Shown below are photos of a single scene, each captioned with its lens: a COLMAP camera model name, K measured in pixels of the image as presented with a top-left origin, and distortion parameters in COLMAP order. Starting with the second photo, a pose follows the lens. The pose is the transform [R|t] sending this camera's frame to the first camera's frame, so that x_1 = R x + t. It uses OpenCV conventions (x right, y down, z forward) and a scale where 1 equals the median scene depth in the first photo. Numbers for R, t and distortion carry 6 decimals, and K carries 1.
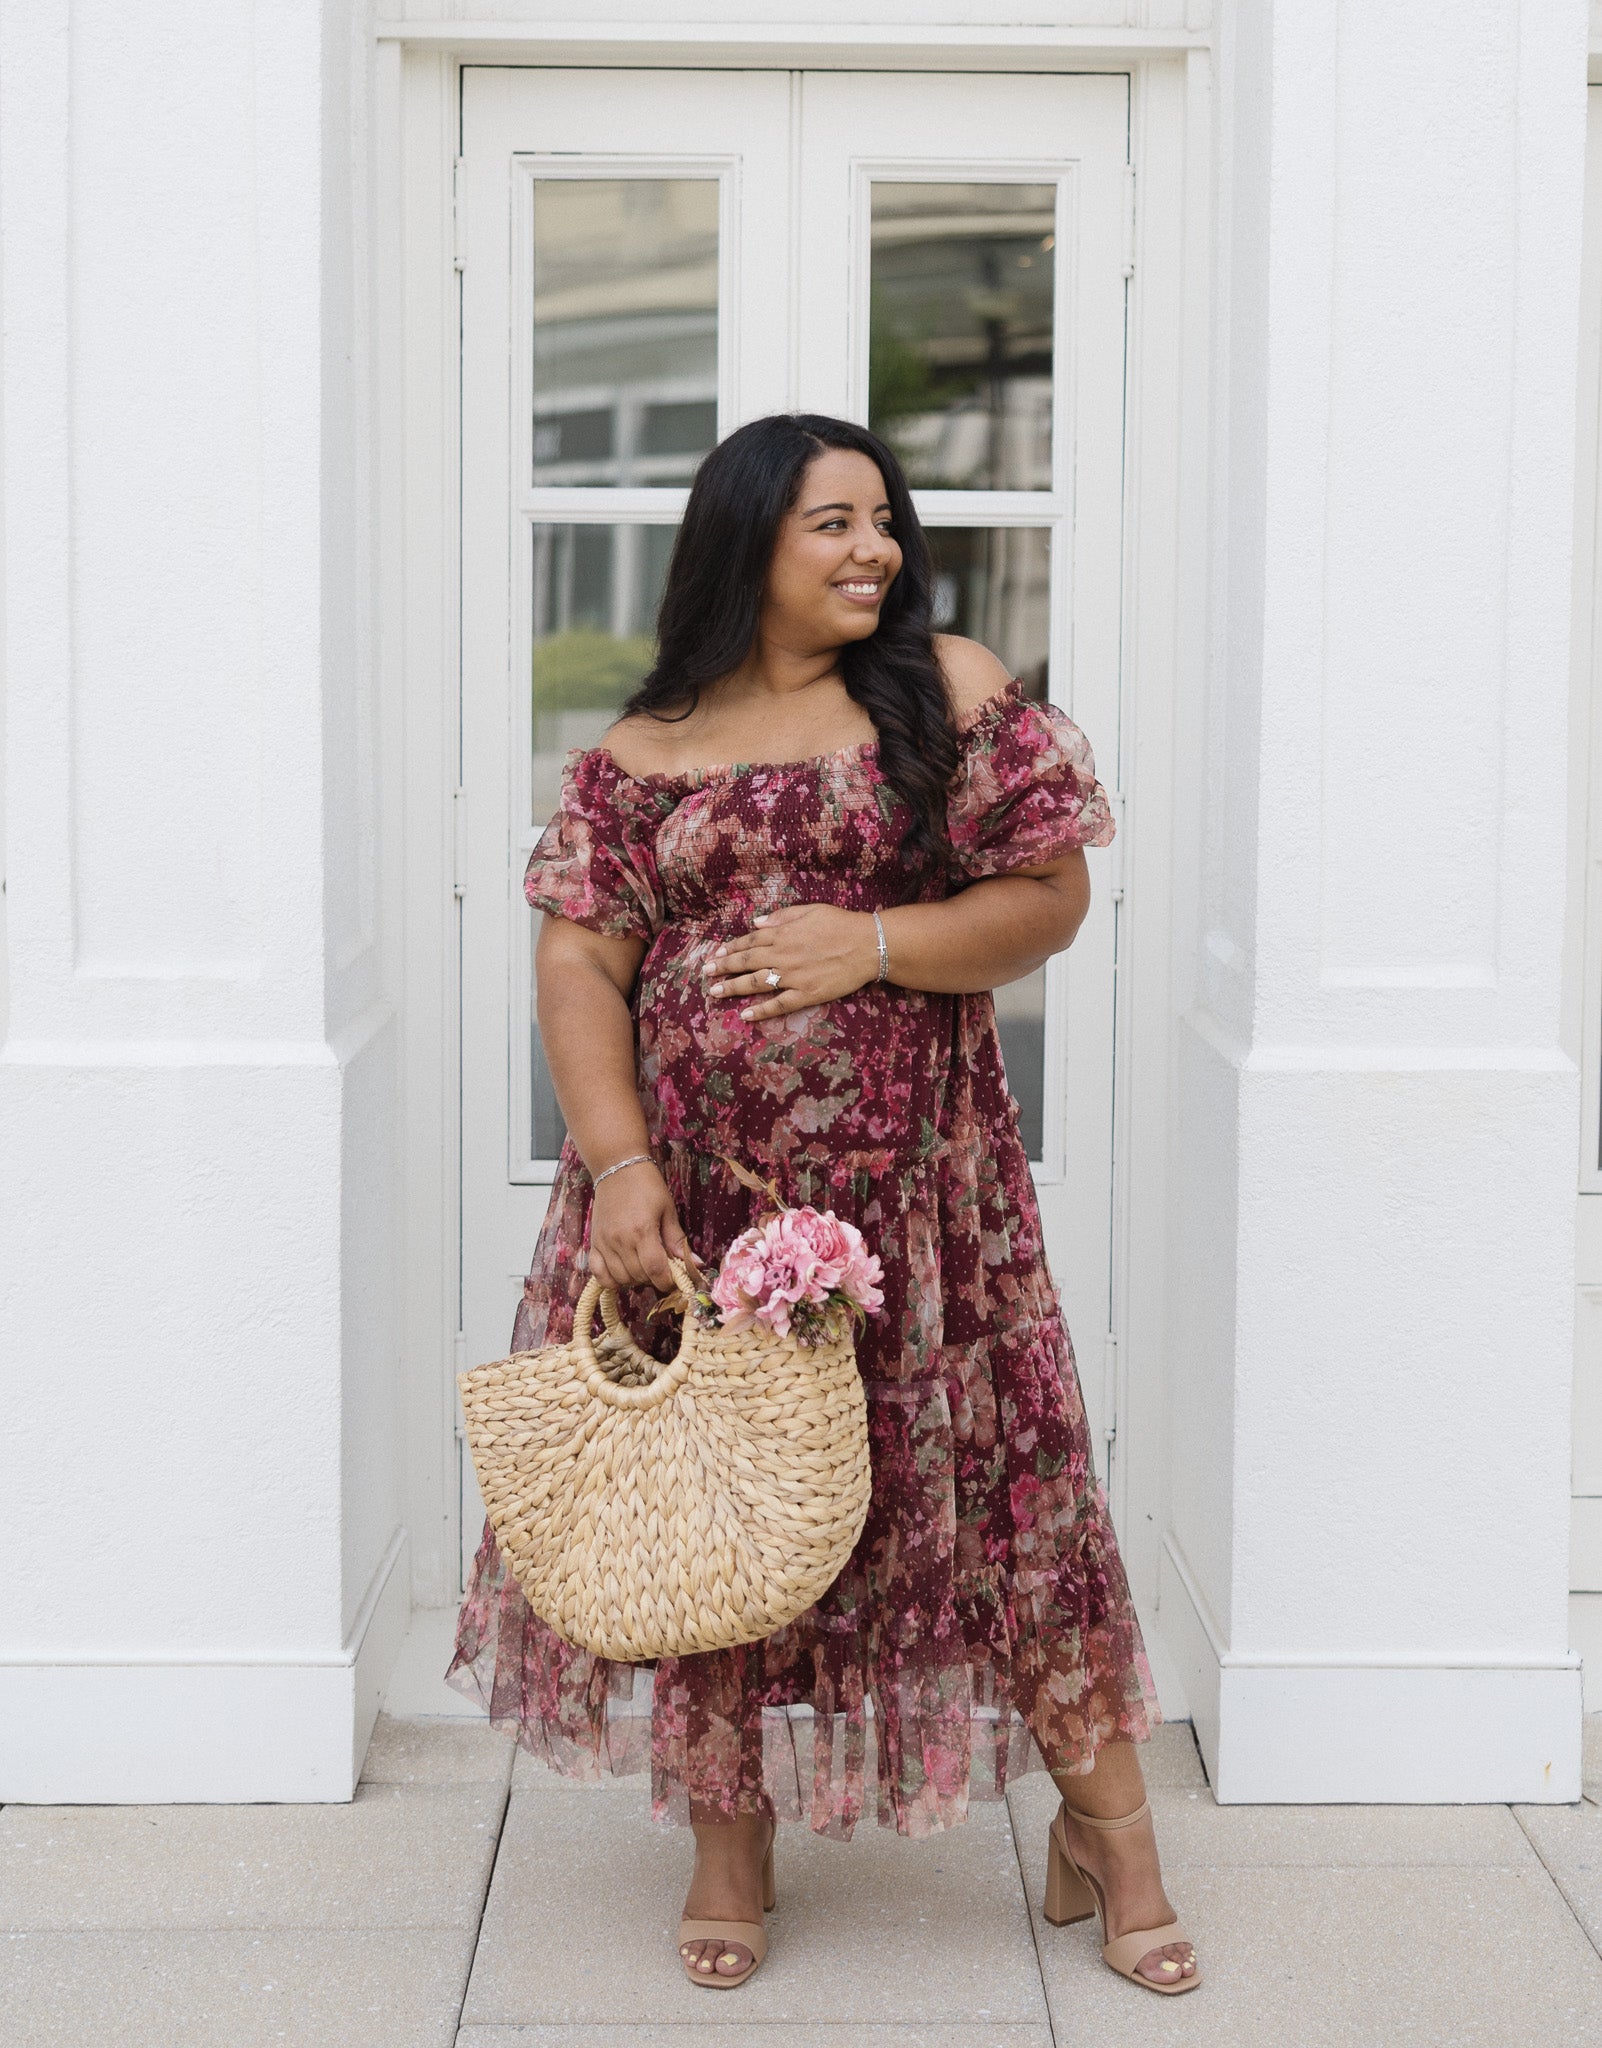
lens RADIAL K [[2809.7, 0, 858.4], [0, 2809.7, 849.0], [0, 0, 1]] dist [-0.011237, 0.023780]
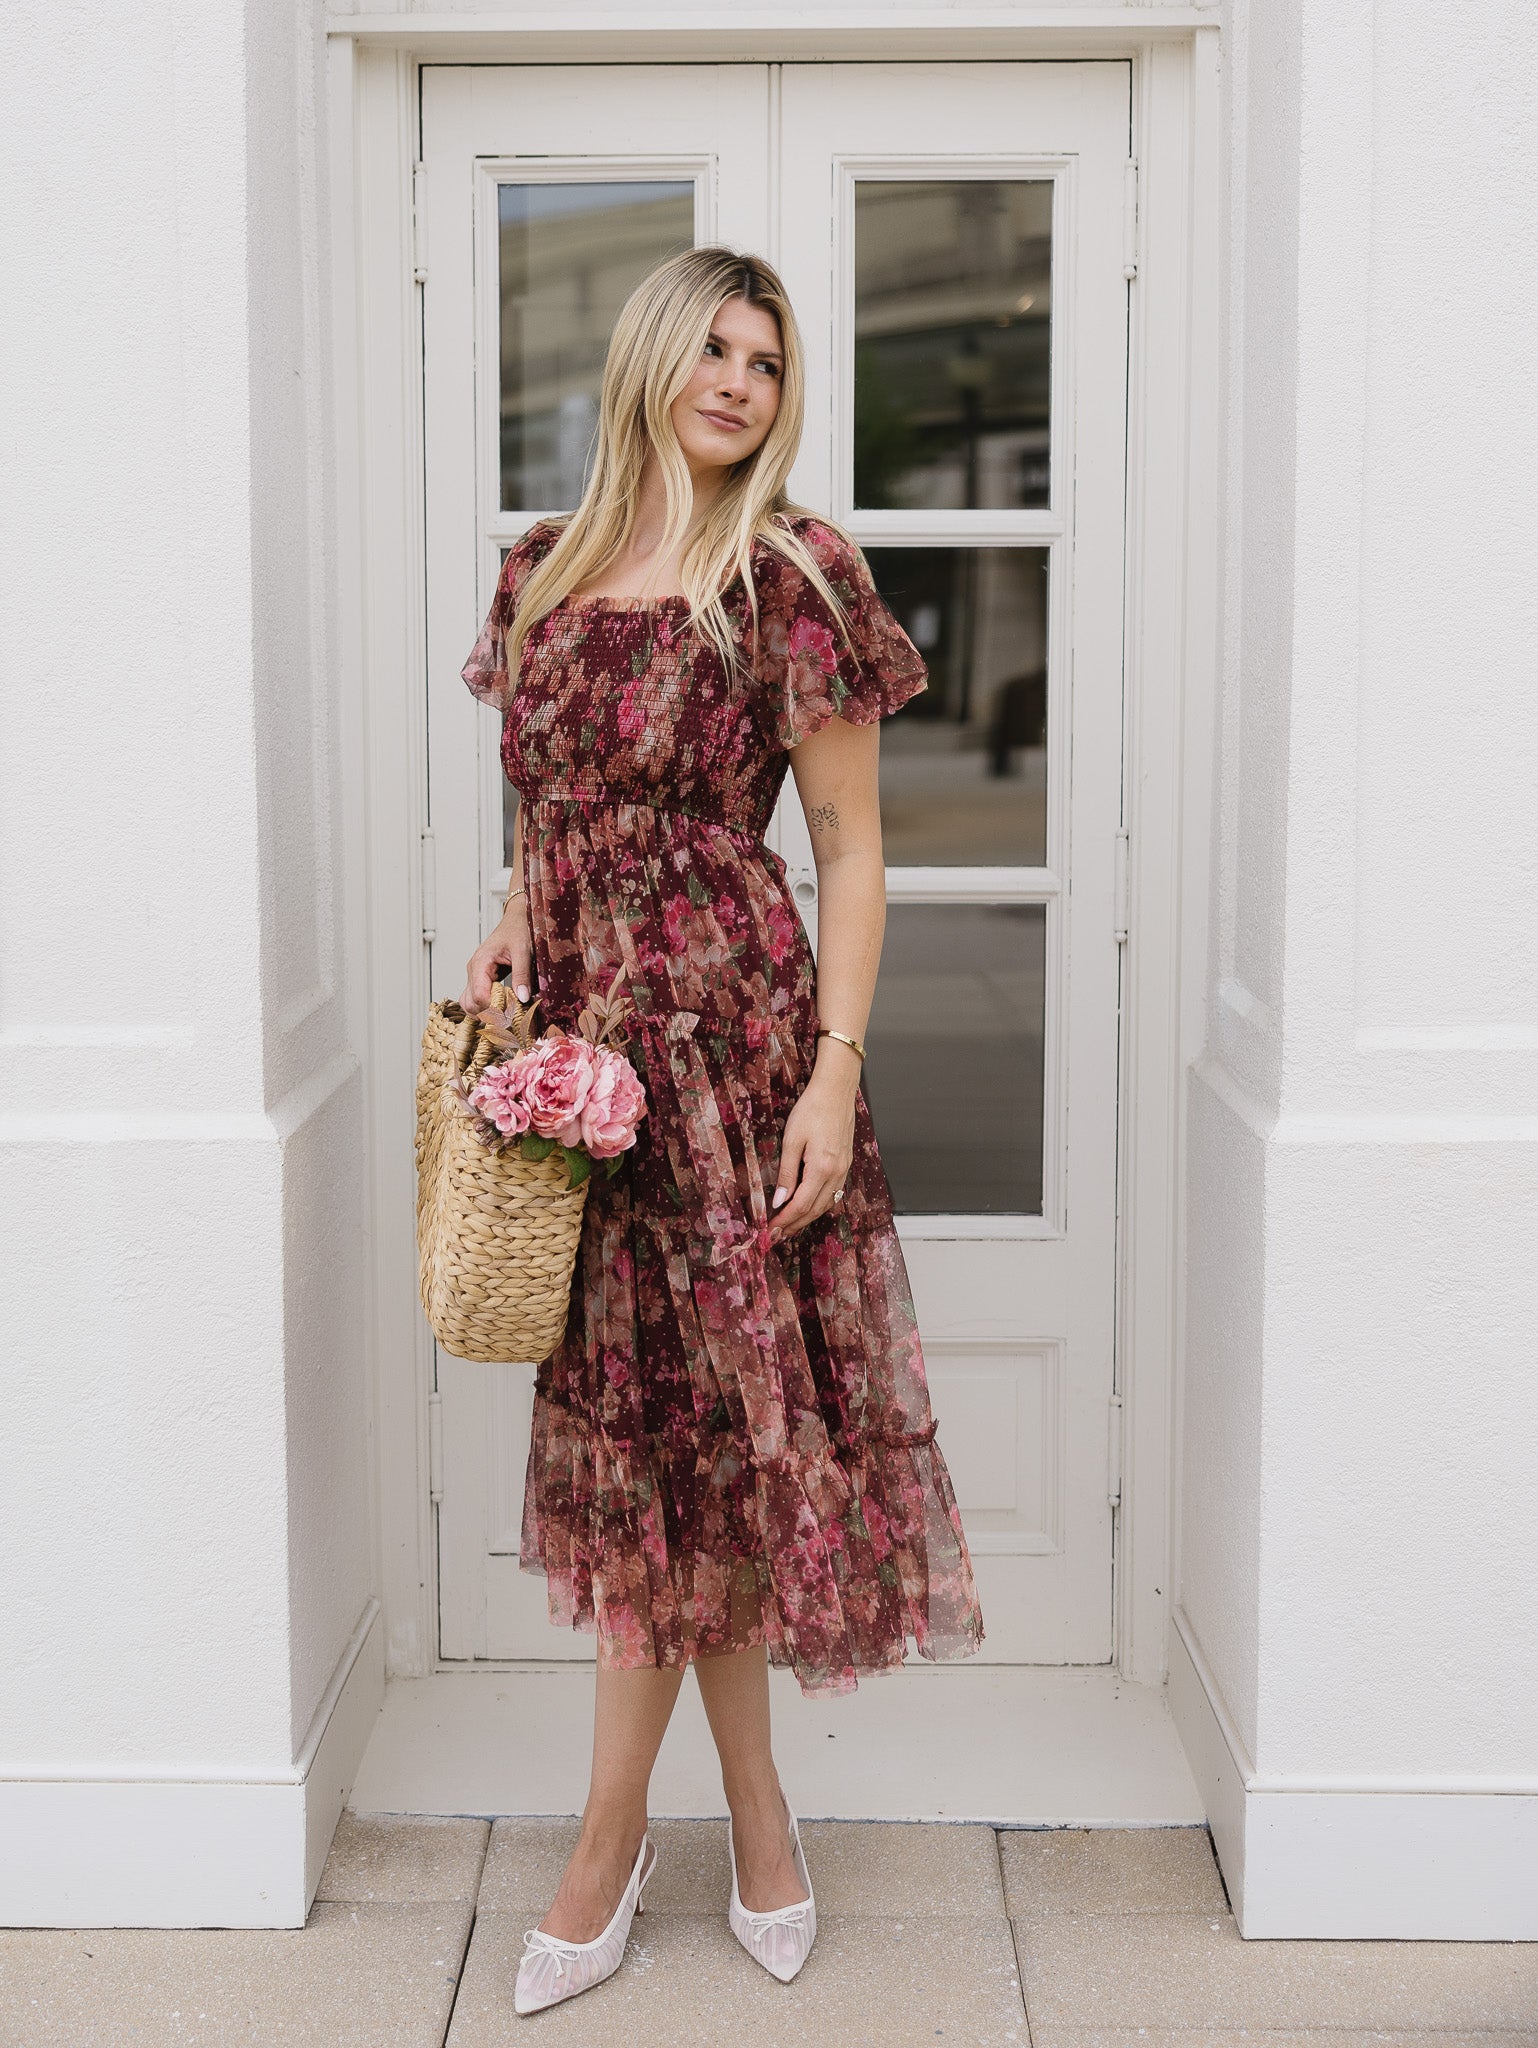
lens RADIAL K [[2387.9, 0, 760.4], [0, 2387.9, 874.2], [0, 0, 1]] dist [-0.022437, 0.029164]
pose [[0.999122, -0.006132, -0.041444, 0.005131], [0.006752, 0.999867, 0.014823, -0.020046], [0.041347, -0.015090, 0.999031, 0.225266]]
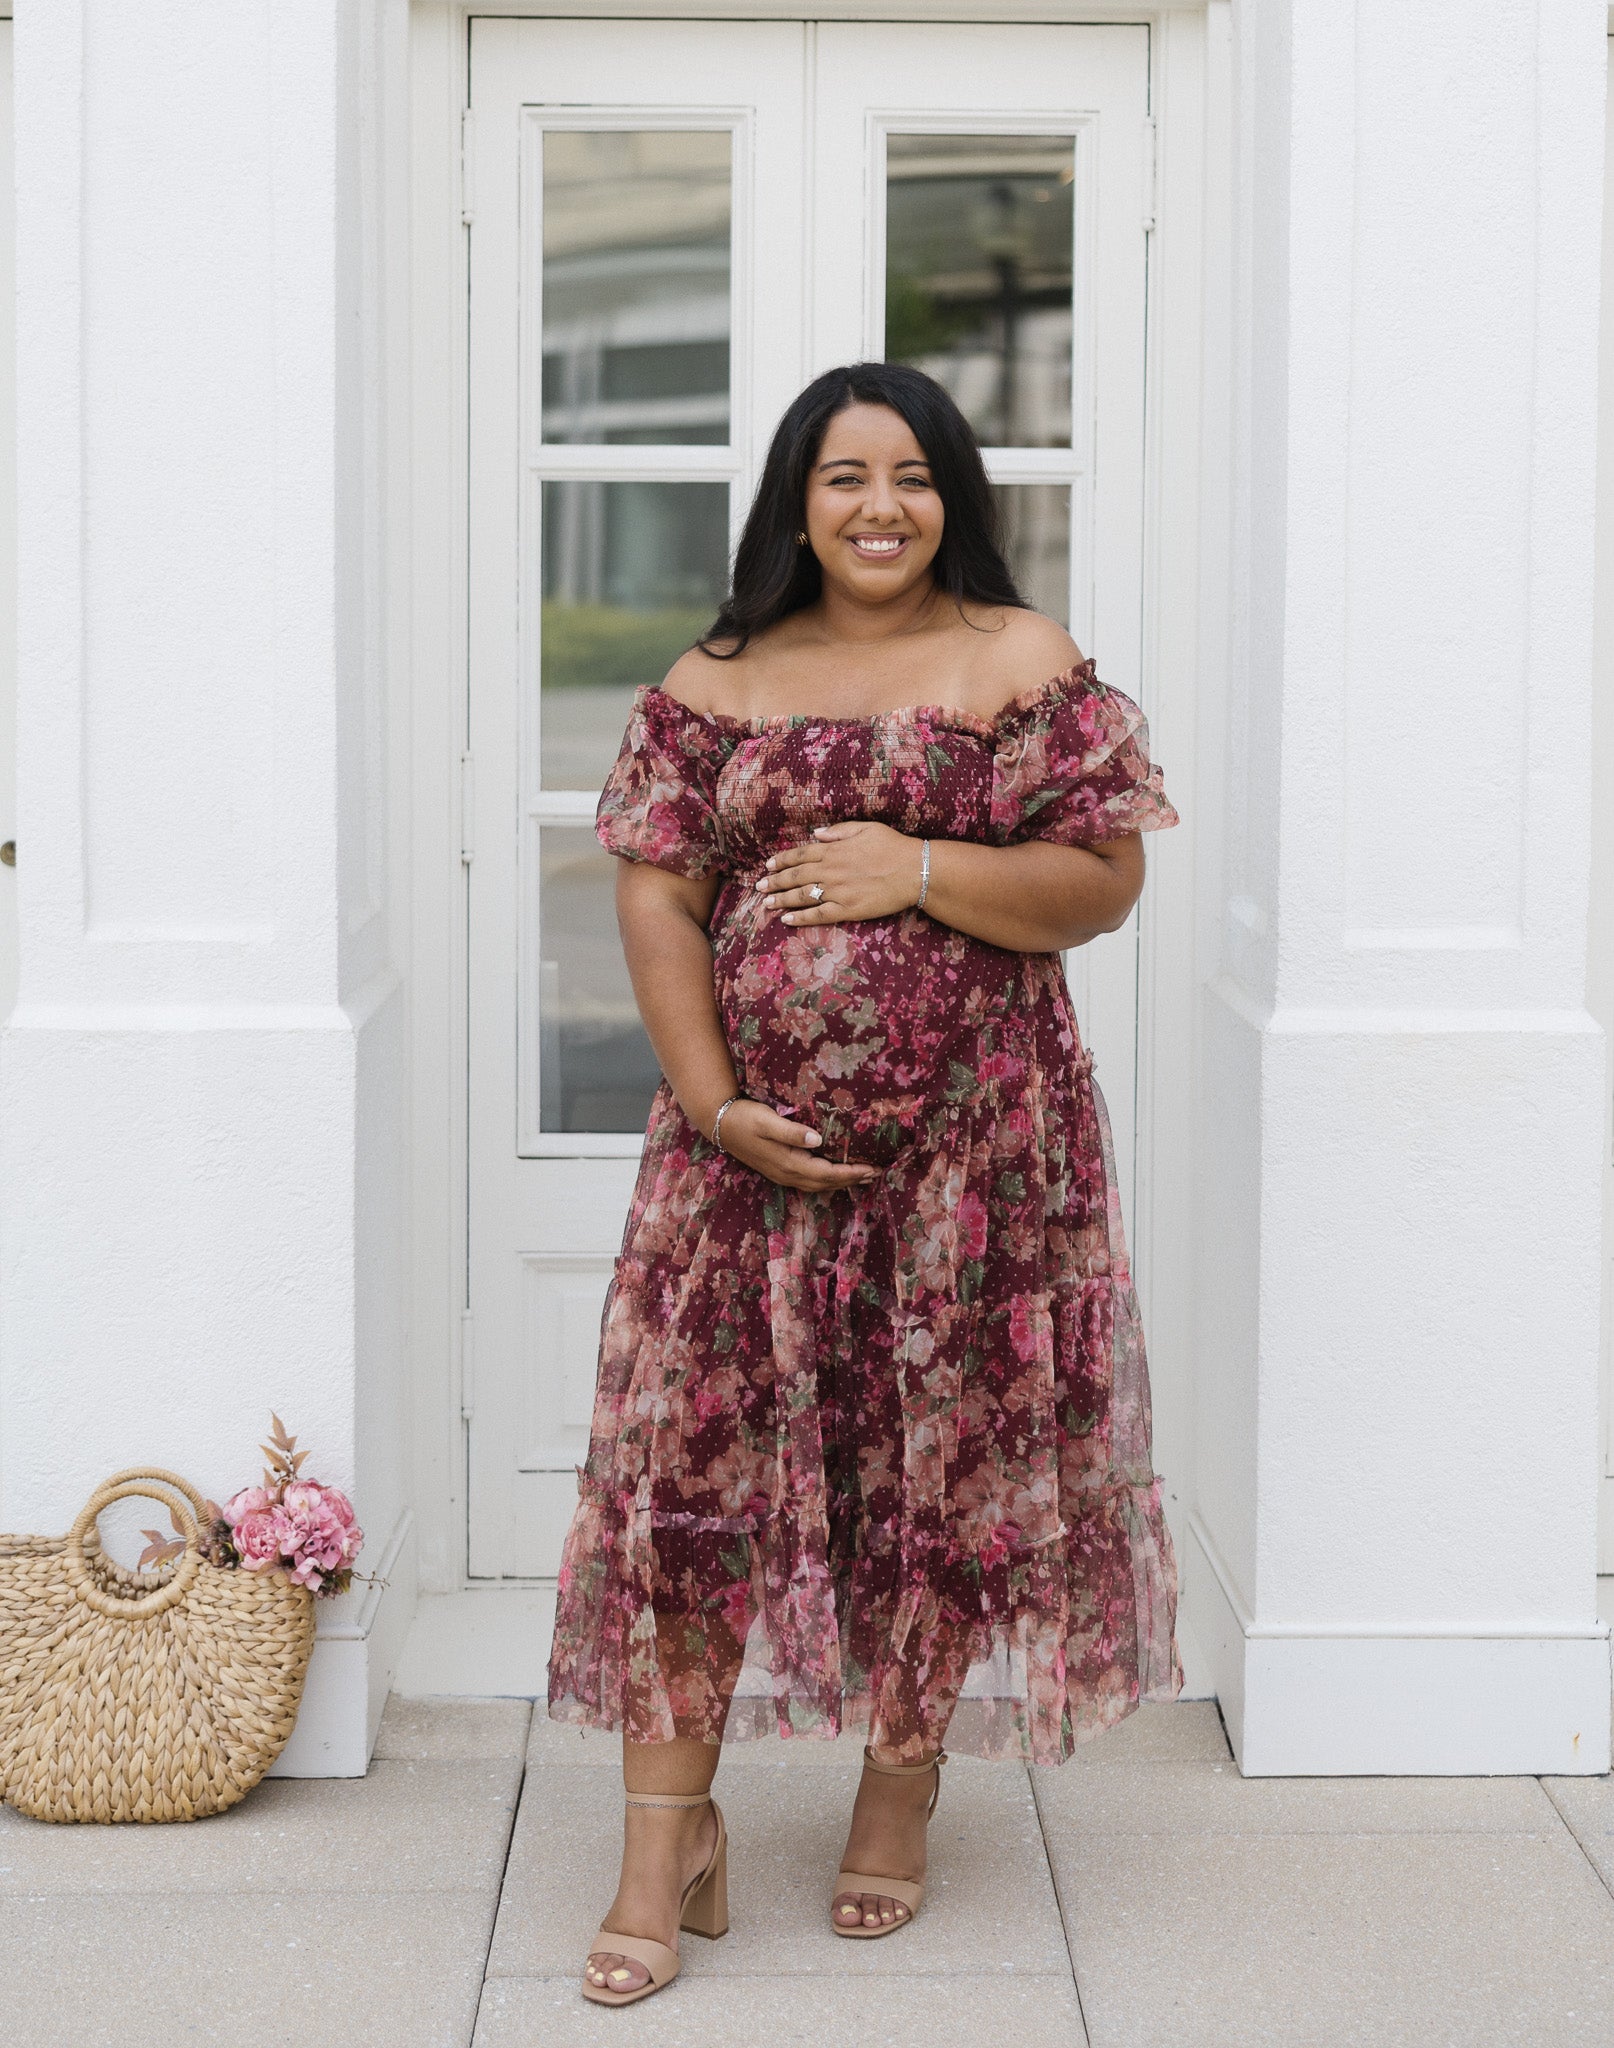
lens RADIAL K [[3113.9, 0, 872.0], [0, 3113.9, 811.2], [0, 0, 1]] dist [-0.022729, 0.067108]
pose [[0.999990, -0.001874, 0.004130, -0.006267], [0.001911, 0.999958, -0.008952, 0.010214], [-0.004113, 0.008960, 0.999951, -0.097021]]
